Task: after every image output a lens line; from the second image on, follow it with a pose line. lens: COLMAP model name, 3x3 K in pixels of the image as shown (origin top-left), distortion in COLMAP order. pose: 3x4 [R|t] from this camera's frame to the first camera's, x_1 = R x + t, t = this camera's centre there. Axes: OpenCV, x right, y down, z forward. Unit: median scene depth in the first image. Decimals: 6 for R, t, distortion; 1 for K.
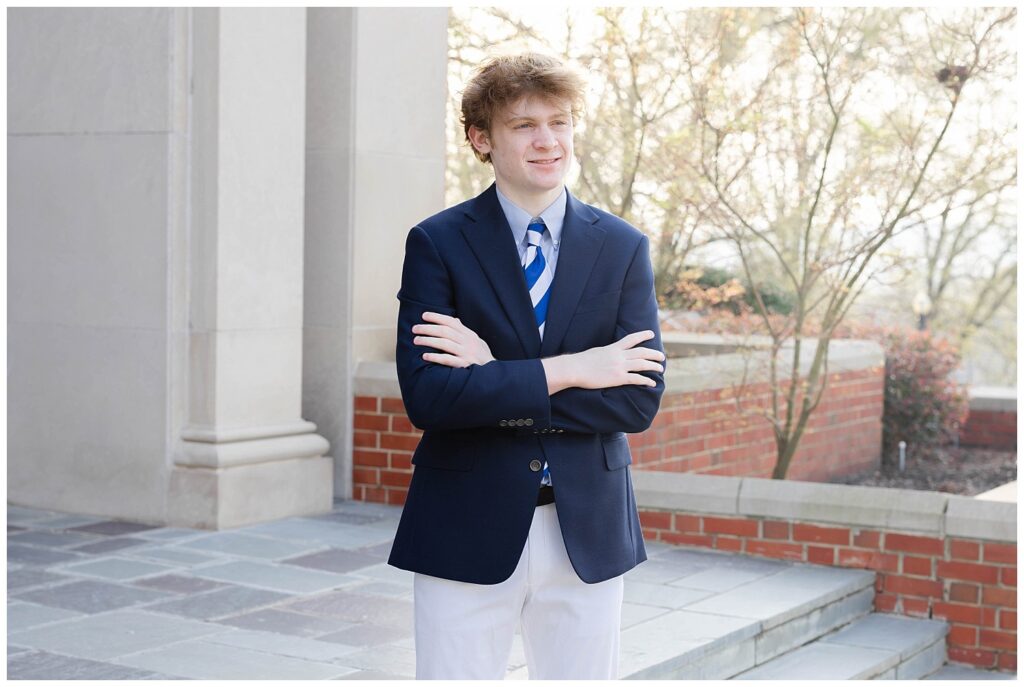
lens RADIAL K [[2290.8, 0, 512.0], [0, 2290.8, 343.5], [0, 0, 1]] dist [0.001168, 0.099713]
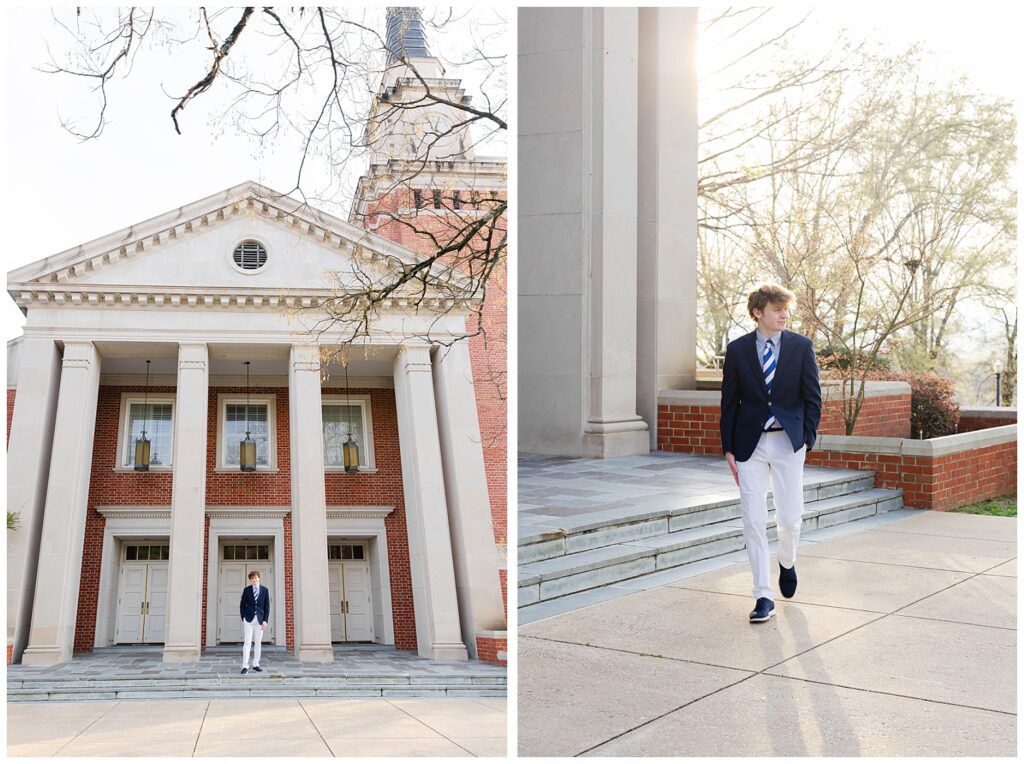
lens RADIAL K [[1536.6, 0, 512.0], [0, 1536.6, 382.0], [0, 0, 1]] dist [-0.281423, 0.909821]
pose [[0.988698, -0.012065, -0.149434, 0.017916], [0.010274, 0.999866, -0.012750, 0.020031], [0.149568, 0.011070, 0.988689, -0.604023]]
